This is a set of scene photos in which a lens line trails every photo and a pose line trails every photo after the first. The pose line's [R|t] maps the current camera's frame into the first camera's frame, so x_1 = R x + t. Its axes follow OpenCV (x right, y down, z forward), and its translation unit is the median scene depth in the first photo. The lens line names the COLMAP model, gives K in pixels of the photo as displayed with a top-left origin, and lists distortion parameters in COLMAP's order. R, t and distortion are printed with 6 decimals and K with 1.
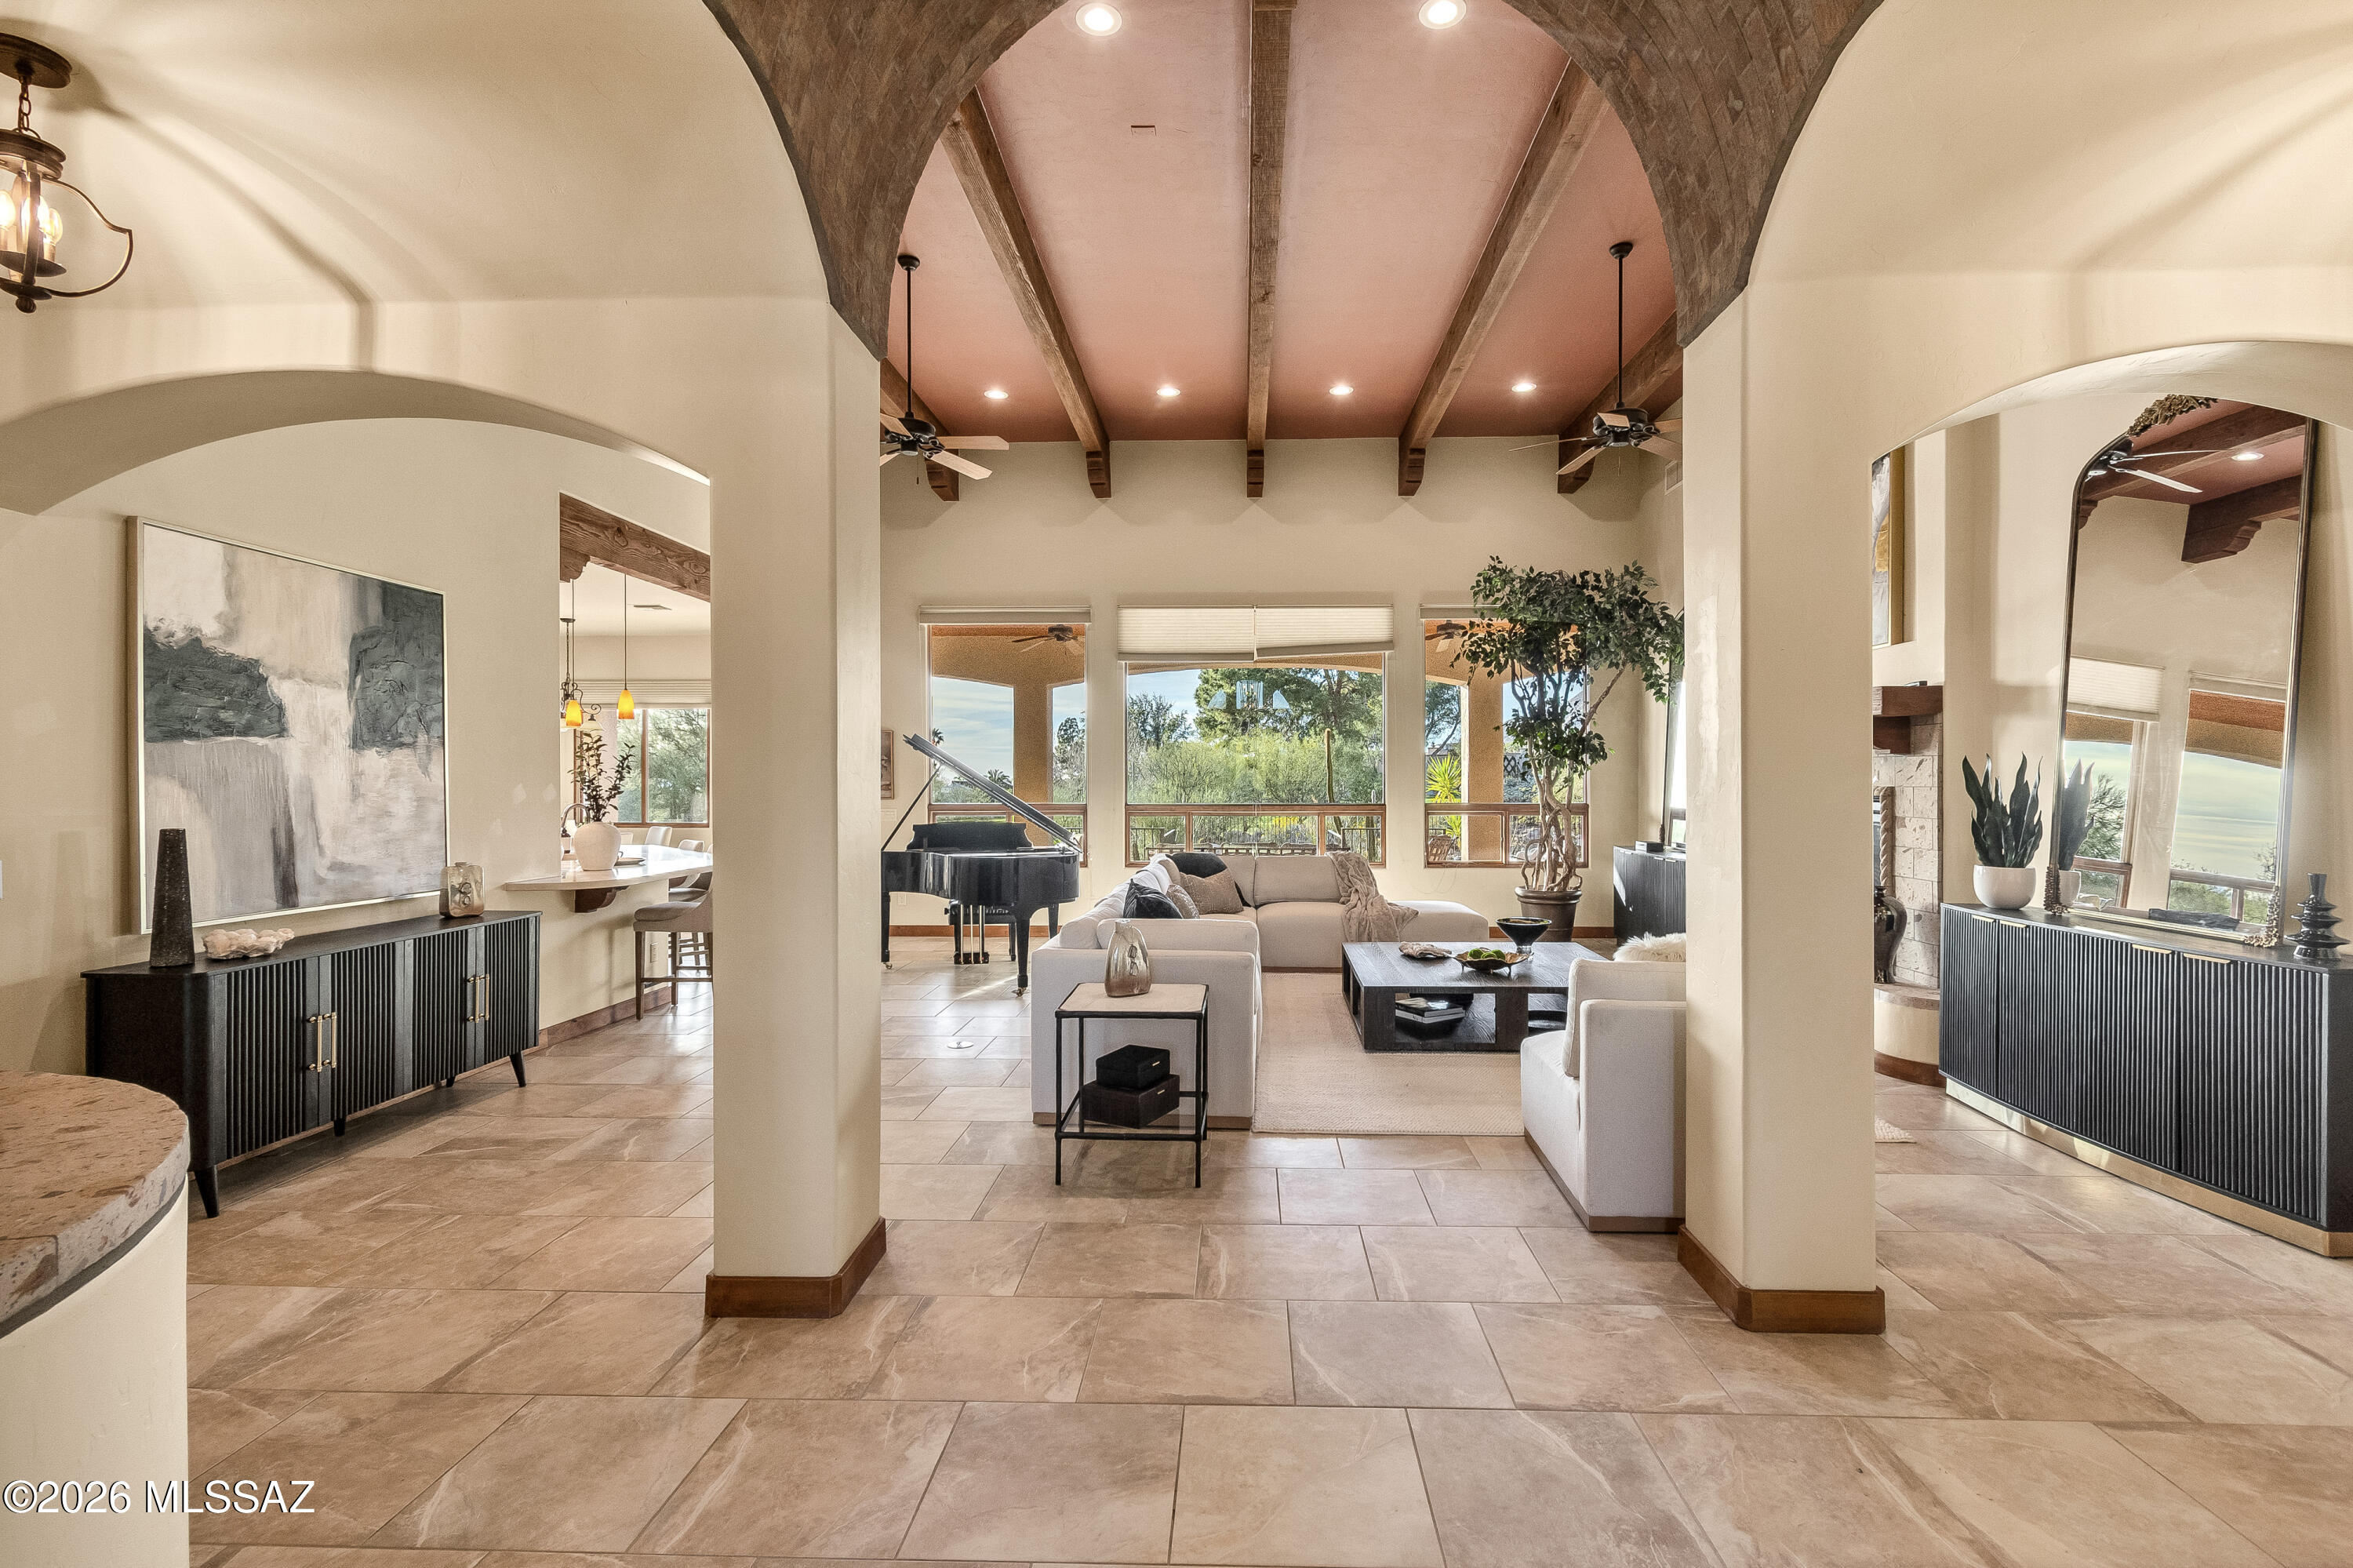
lens RADIAL K [[1067.3, 0, 1206.4], [0, 1067.3, 787.7], [0, 0, 1]] dist [0.006552, -0.000824]
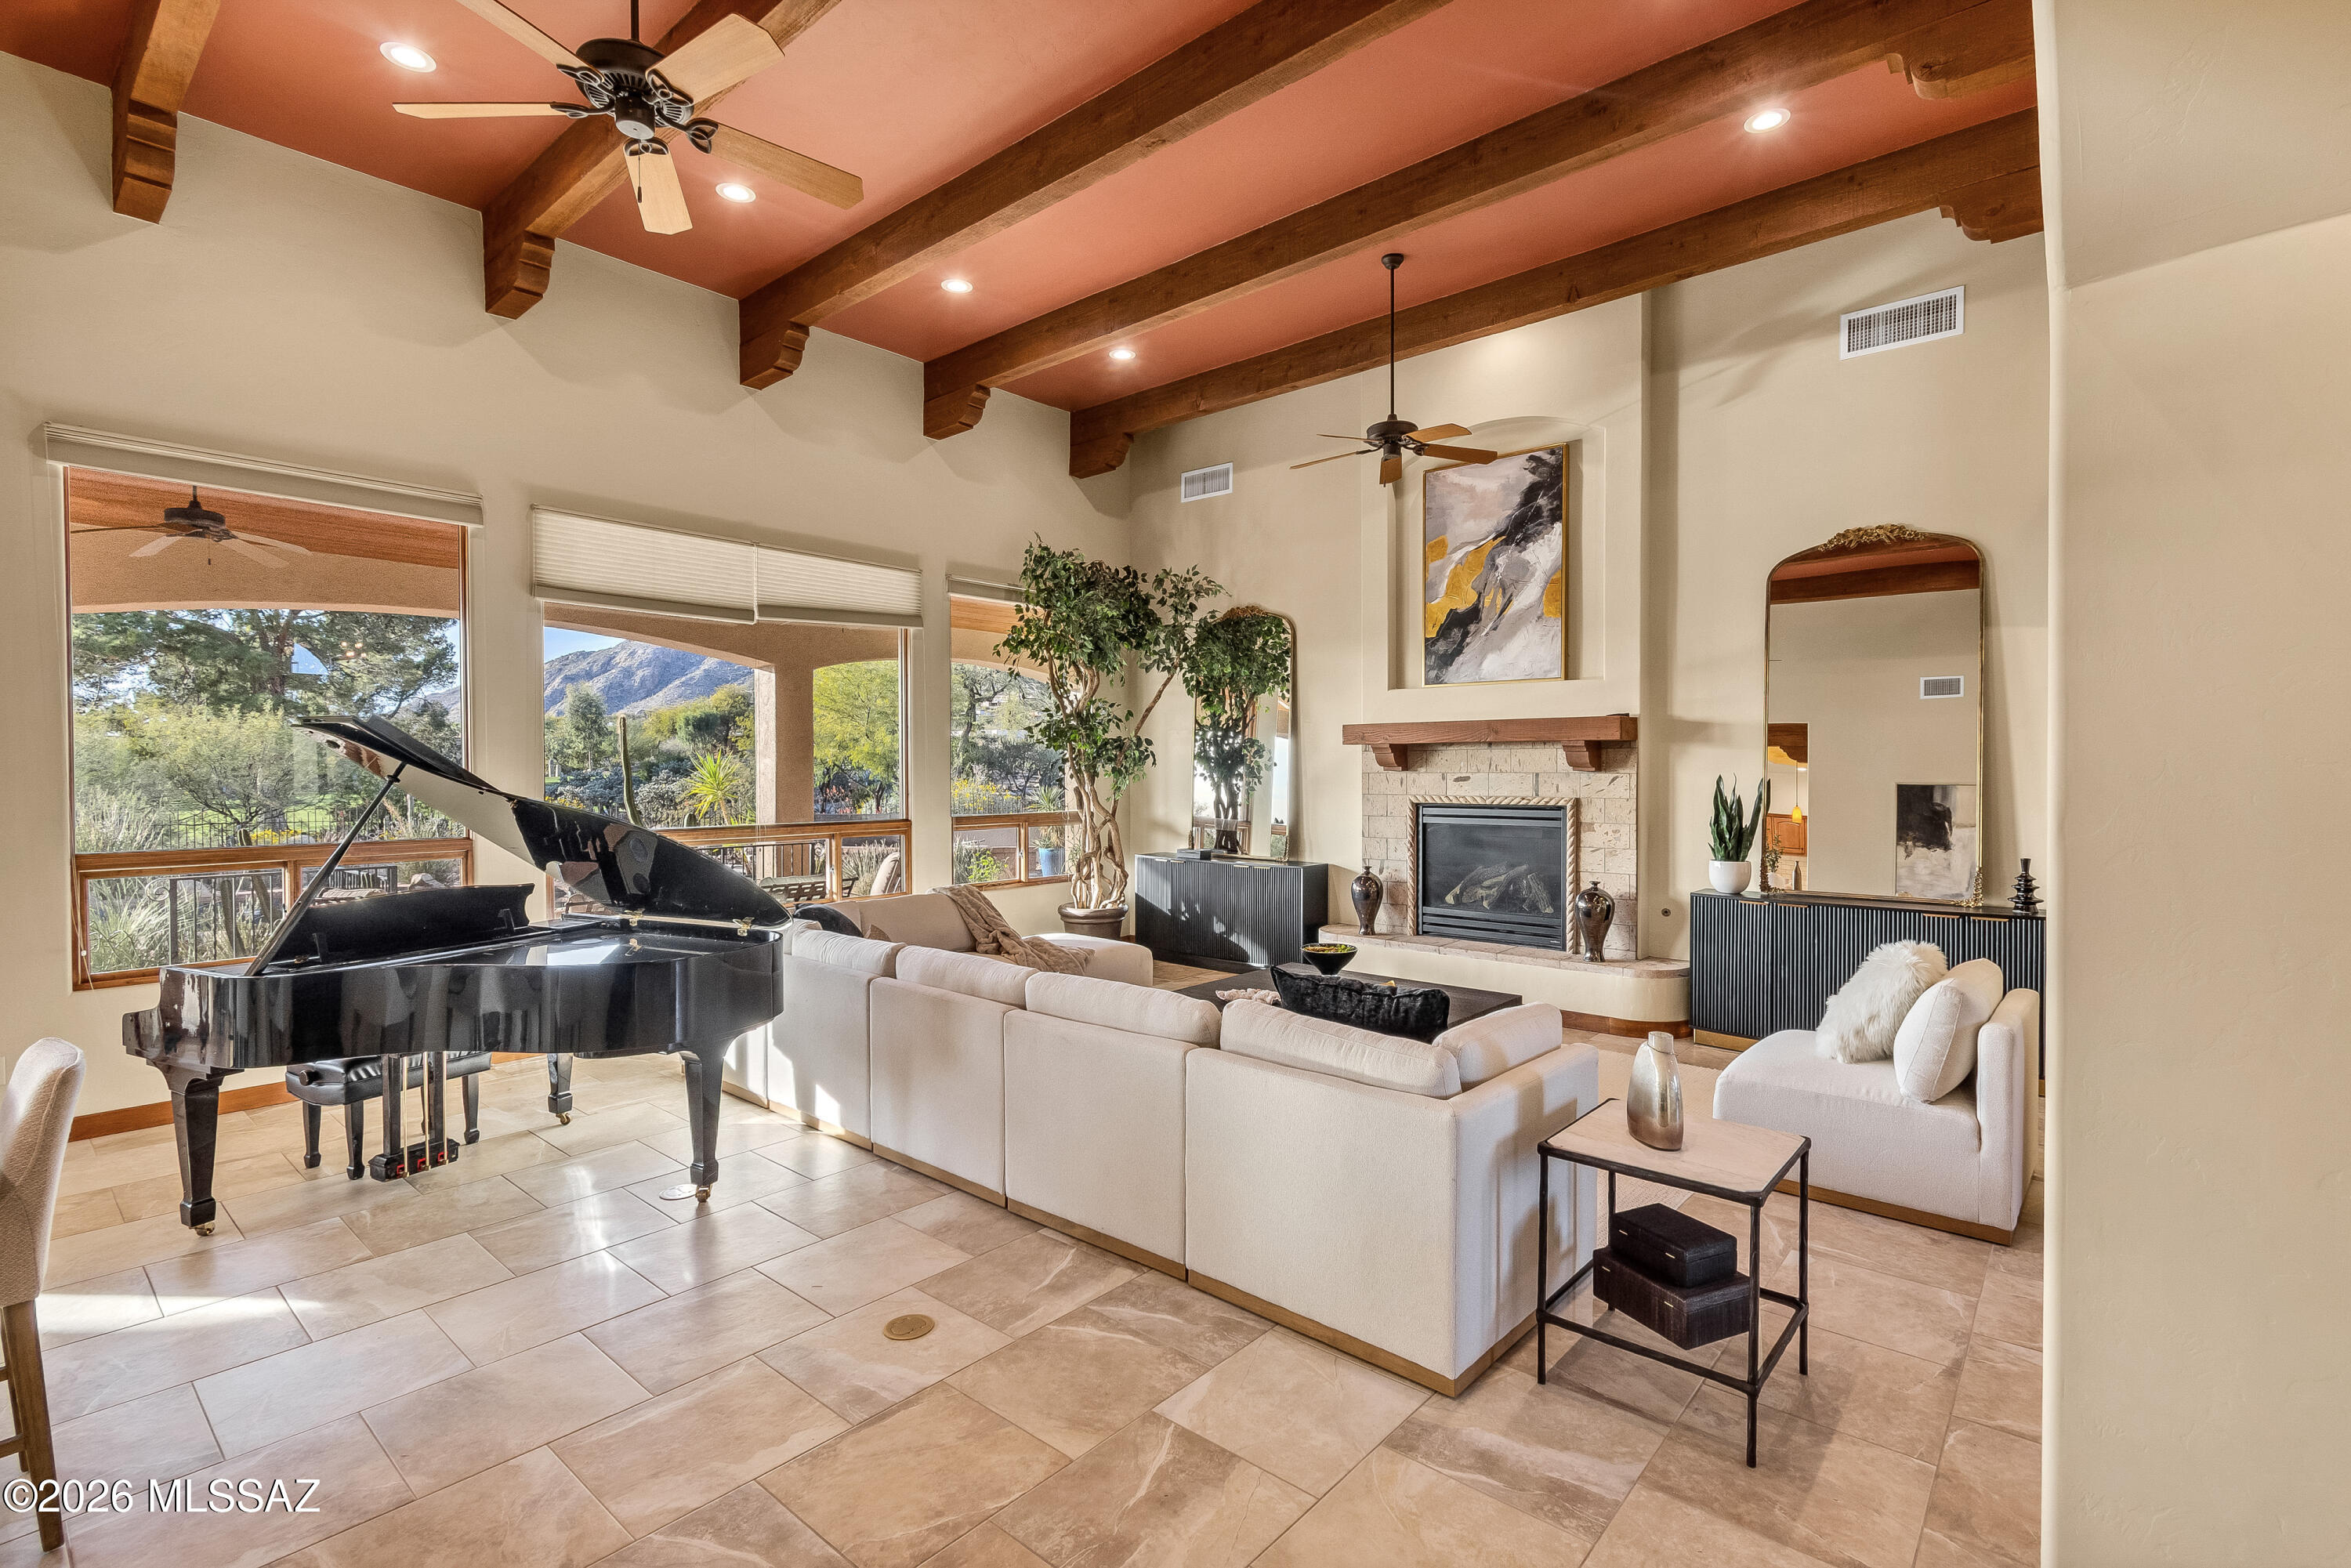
lens RADIAL K [[1066.3, 0, 1205.4], [0, 1066.3, 787.7], [0, 0, 1]] dist [0.006552, -0.000824]
pose [[0.621016, -0.010452, 0.783728, -0.710794], [0.005483, 0.999945, 0.008991, -0.031602], [-0.783778, -0.001287, 0.621039, 0.737547]]
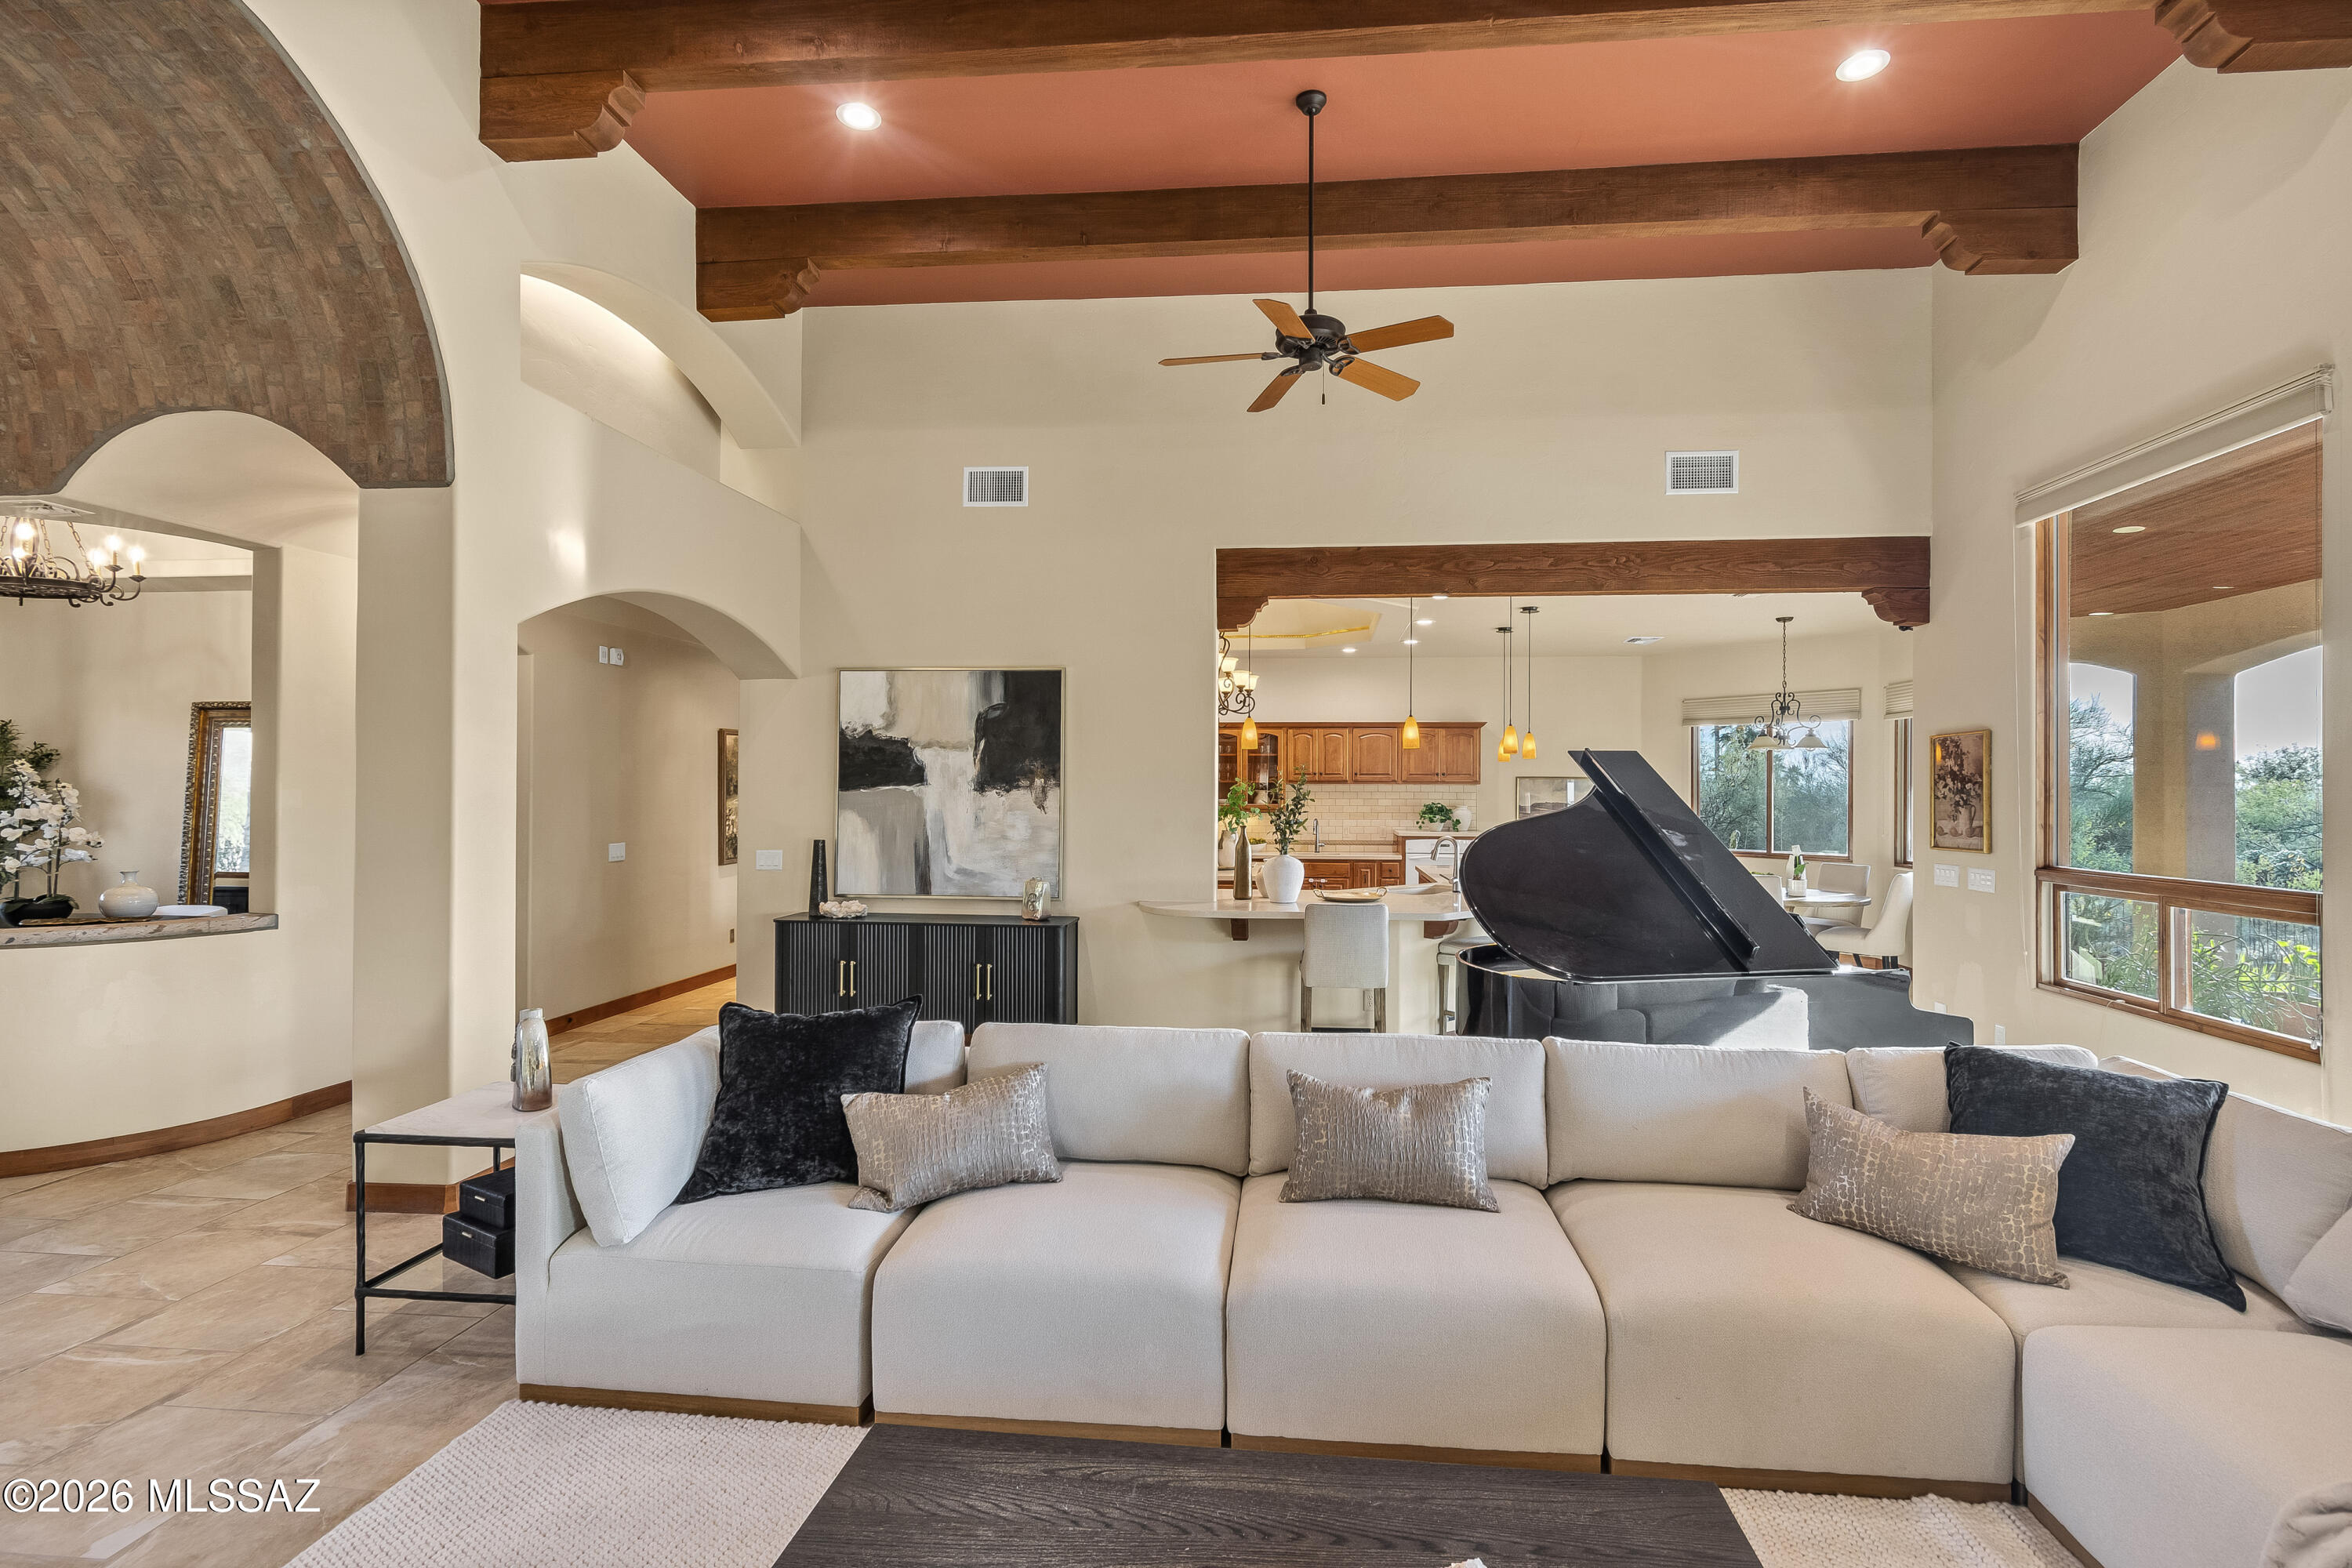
lens RADIAL K [[1066.8, 0, 1205.9], [0, 1066.8, 787.7], [0, 0, 1]] dist [0.006552, -0.000824]
pose [[-0.053504, -0.001908, -0.998566, 0.640916], [-0.008635, 0.999962, -0.001448, -0.042457], [0.998530, 0.008545, -0.053519, 1.412648]]
